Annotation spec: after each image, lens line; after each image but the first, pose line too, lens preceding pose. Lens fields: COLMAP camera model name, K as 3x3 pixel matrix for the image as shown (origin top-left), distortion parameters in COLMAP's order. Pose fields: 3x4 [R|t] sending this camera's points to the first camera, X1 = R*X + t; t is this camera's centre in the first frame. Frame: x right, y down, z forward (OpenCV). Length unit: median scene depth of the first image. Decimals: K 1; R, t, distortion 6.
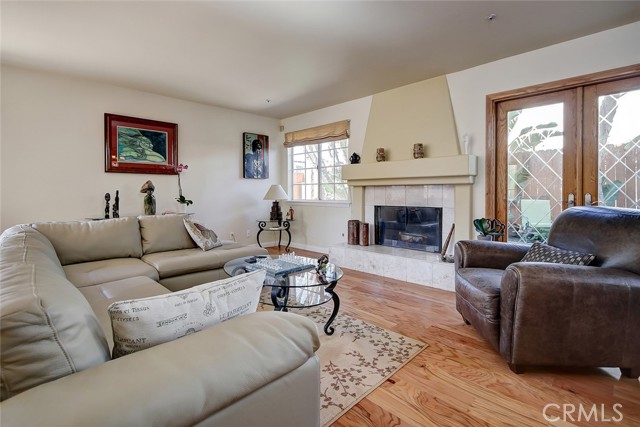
lens RADIAL K [[302.1, 0, 317.0], [0, 302.1, 196.7], [0, 0, 1]] dist [-0.015558, -0.000692]
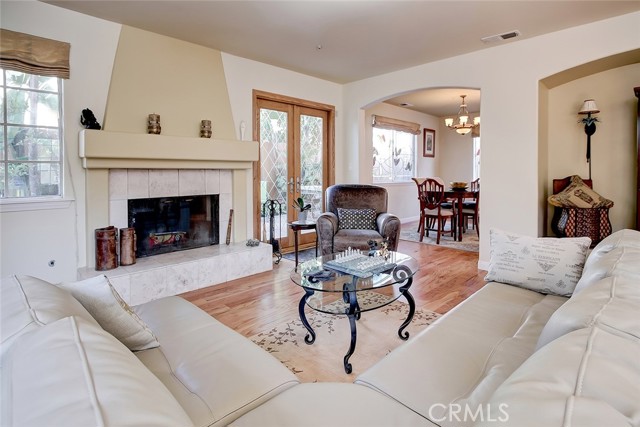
lens RADIAL K [[391.7, 0, 326.3], [0, 391.7, 182.1], [0, 0, 1]] dist [-0.030086, -0.000526]
pose [[-0.105610, -0.015192, 0.994292, -0.740510], [0.021681, 0.999610, 0.017576, -0.013393], [-0.994171, 0.023413, -0.105240, 0.737934]]
